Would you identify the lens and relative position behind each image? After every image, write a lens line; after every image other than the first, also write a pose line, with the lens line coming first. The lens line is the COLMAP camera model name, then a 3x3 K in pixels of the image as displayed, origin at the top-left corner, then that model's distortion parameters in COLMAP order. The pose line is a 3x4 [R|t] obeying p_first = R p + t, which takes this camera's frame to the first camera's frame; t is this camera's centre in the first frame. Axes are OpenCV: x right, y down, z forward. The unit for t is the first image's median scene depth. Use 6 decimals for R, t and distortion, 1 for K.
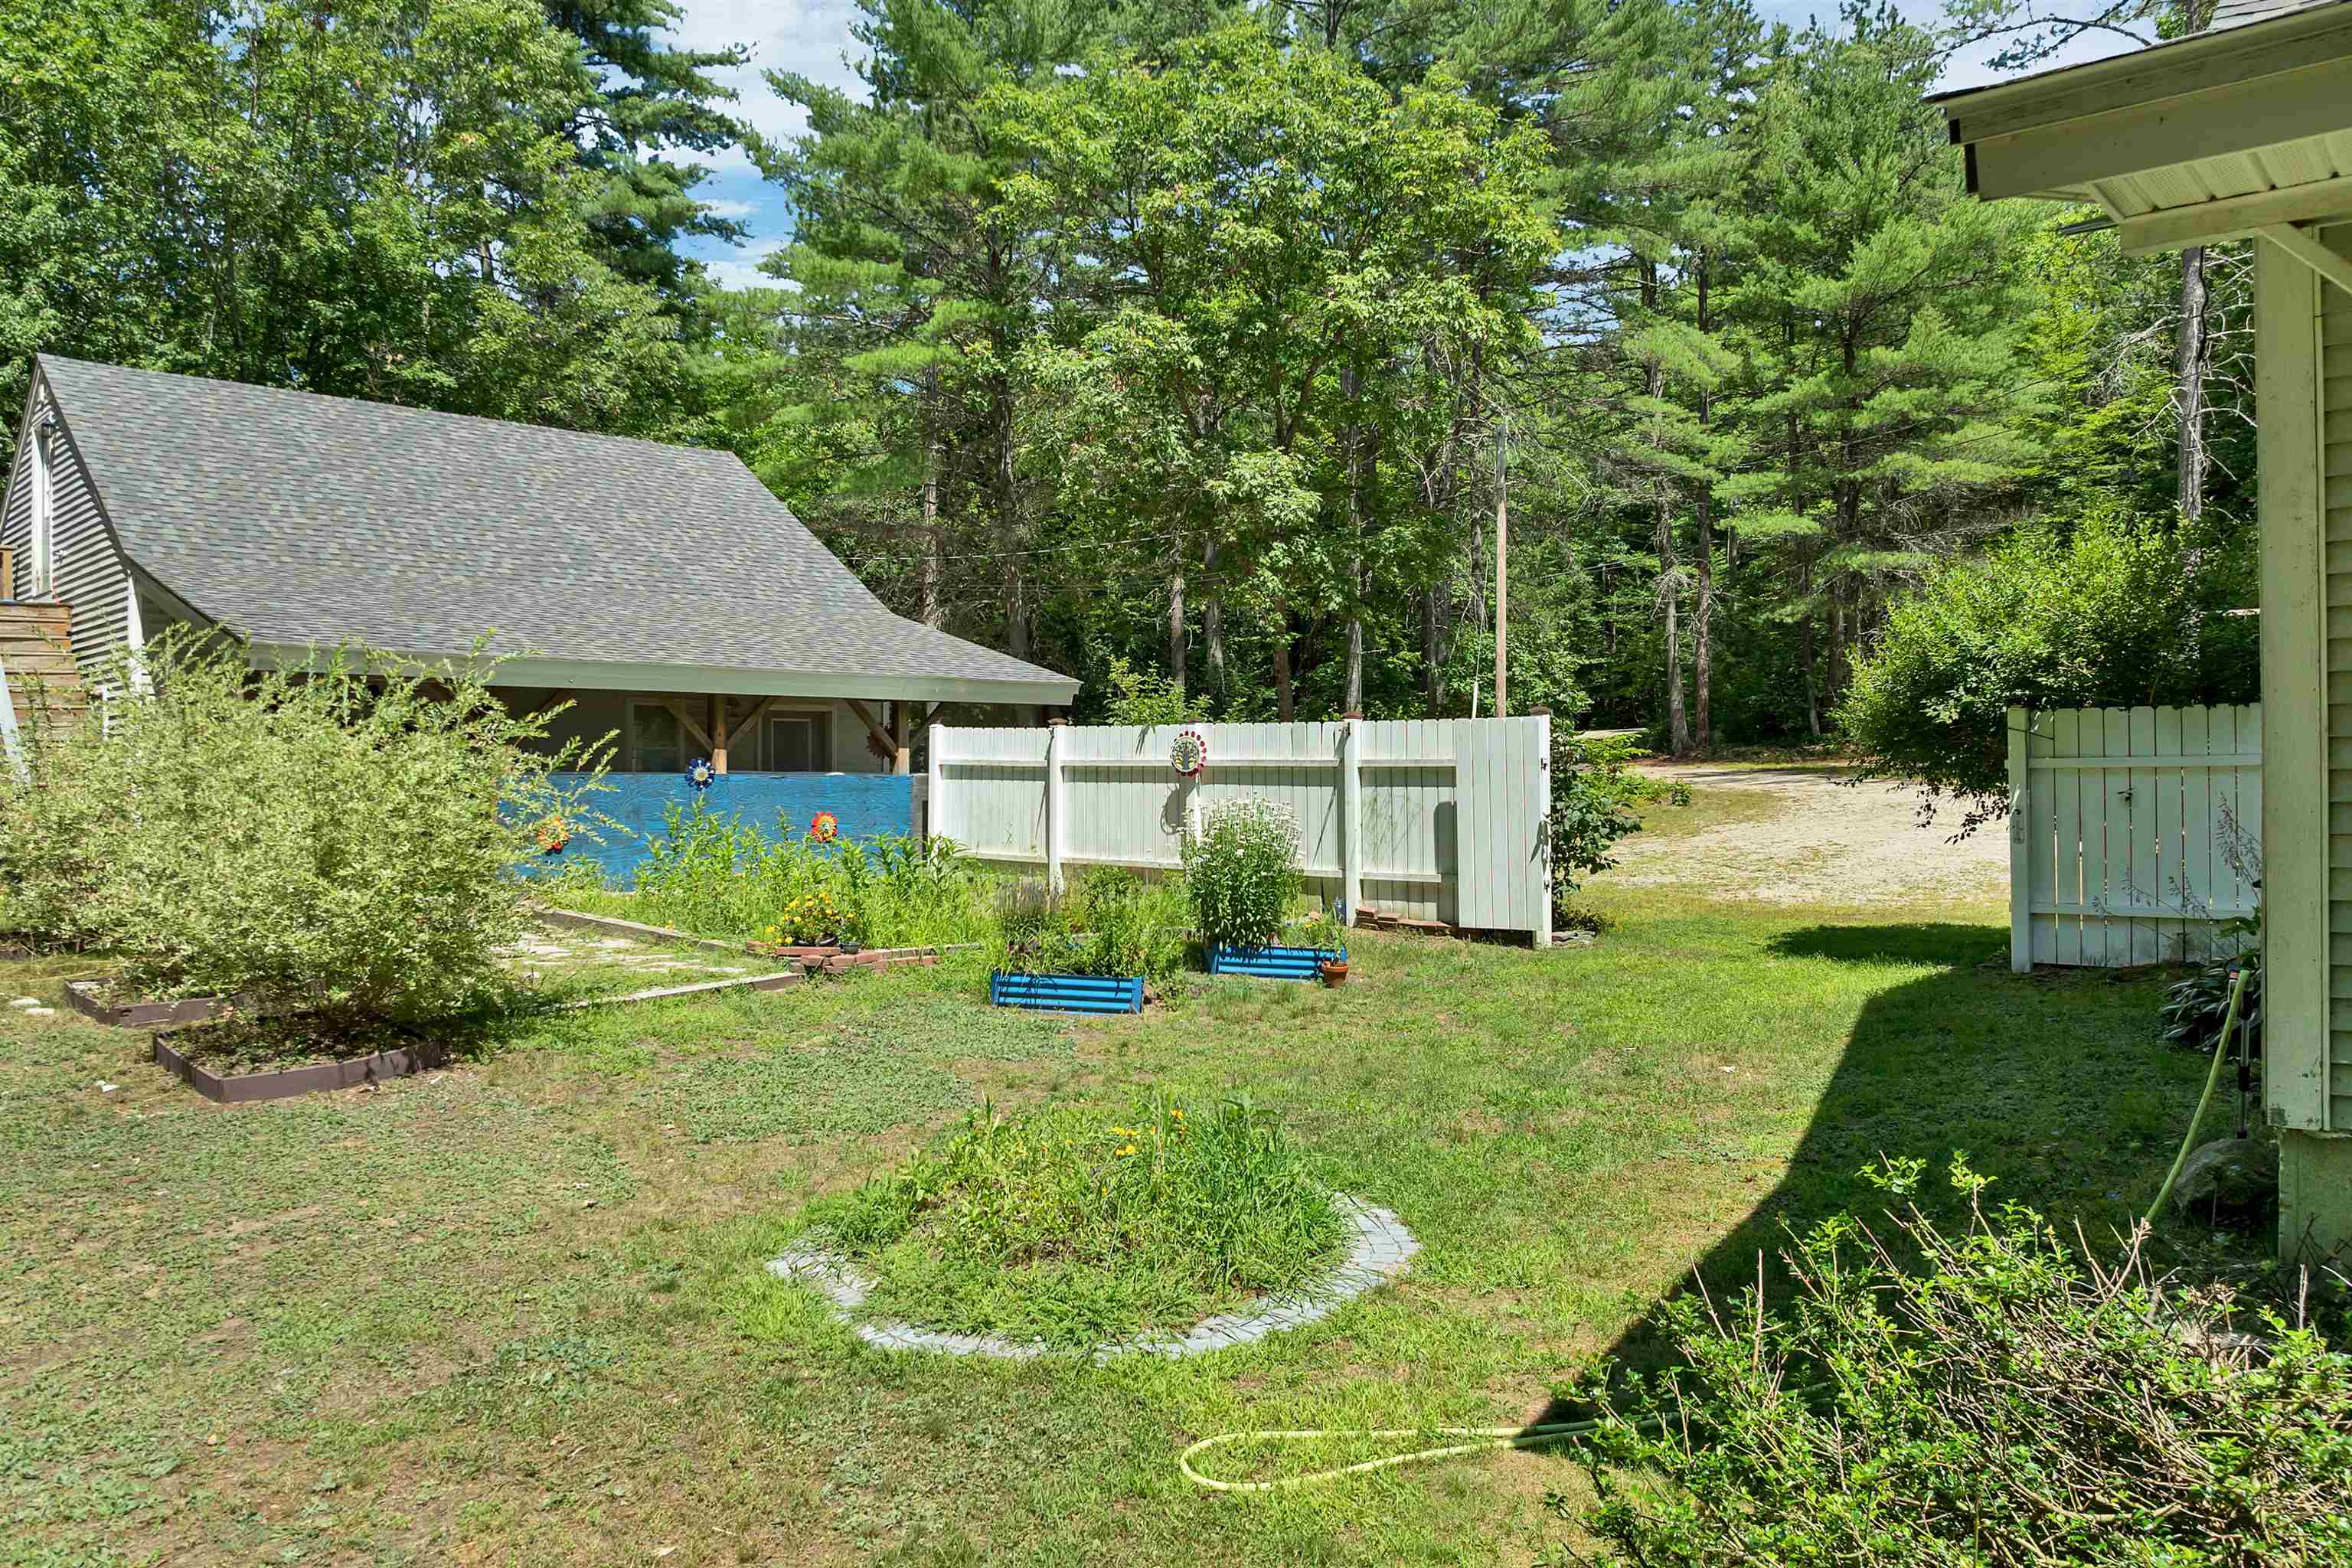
lens RADIAL K [[1711.4, 0, 1182.0], [0, 1711.4, 784.4], [0, 0, 1]] dist [-0.026000, -0.012962]
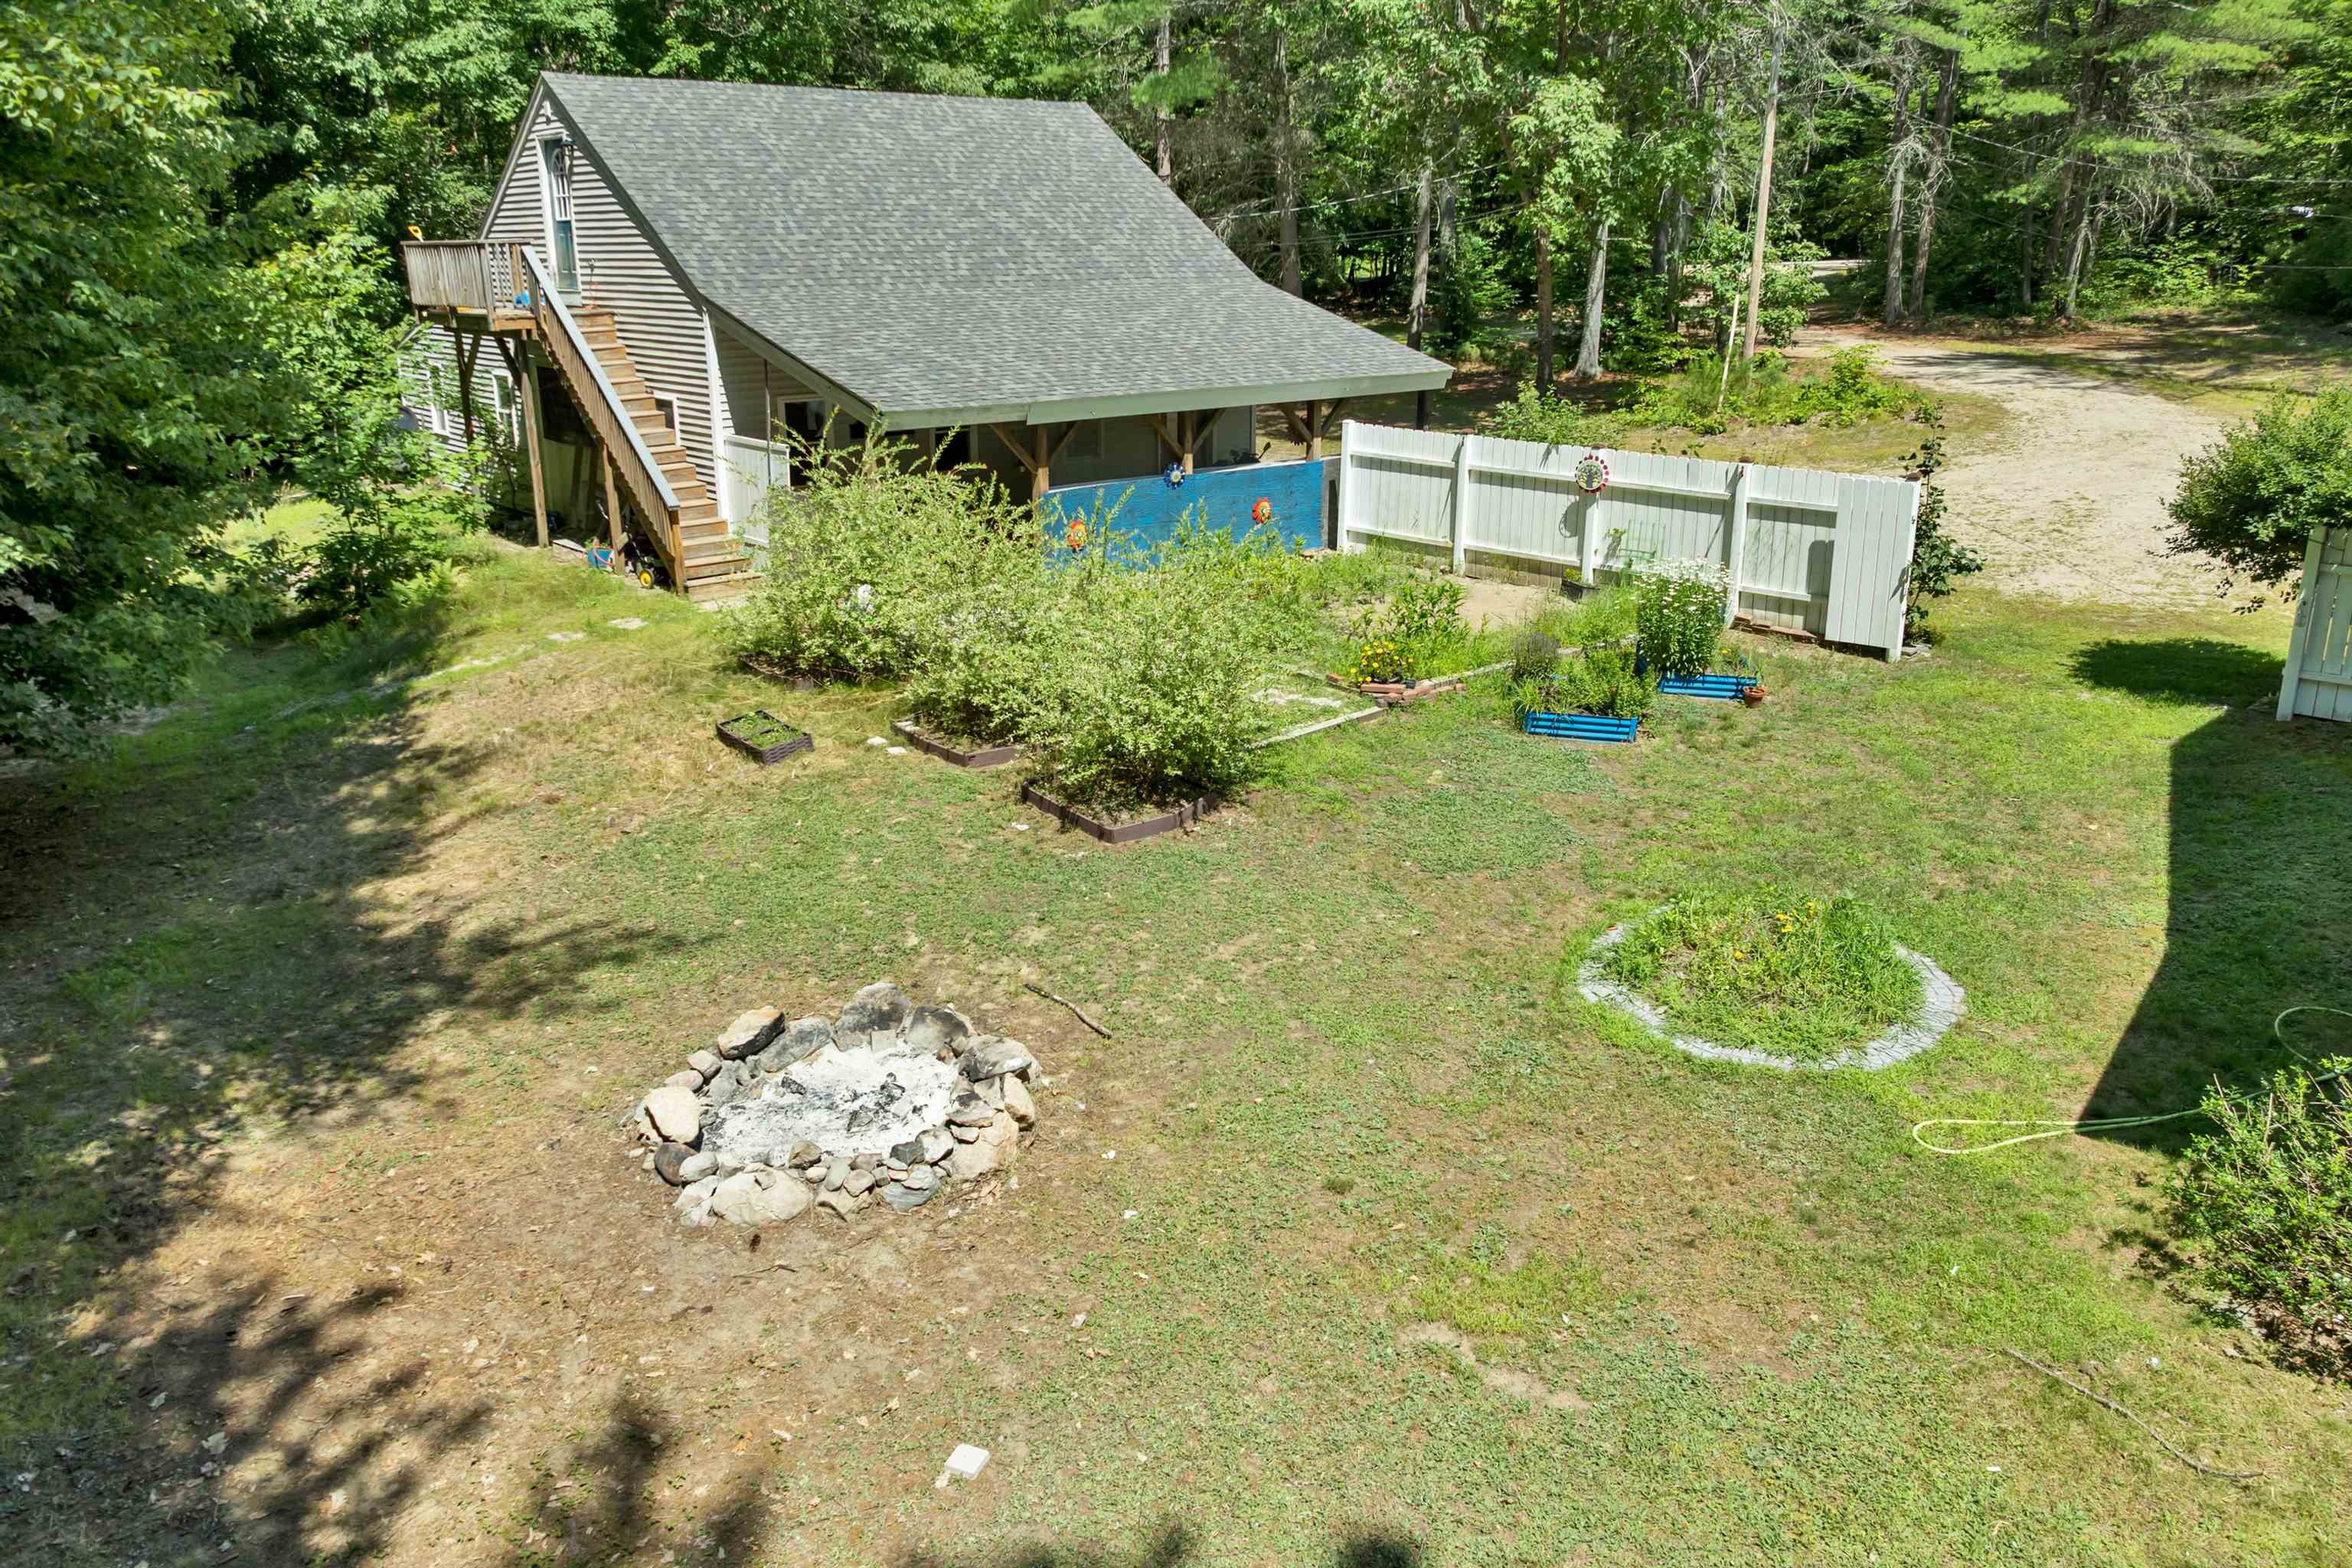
lens RADIAL K [[1711.4, 0, 1173.4], [0, 1711.4, 785.9], [0, 0, 1]] dist [-0.026000, -0.012962]
pose [[0.998309, 0.019103, -0.054904, -0.242122], [-0.001479, 0.952504, 0.304522, -0.191659], [0.058114, -0.303926, 0.950922, -0.265048]]
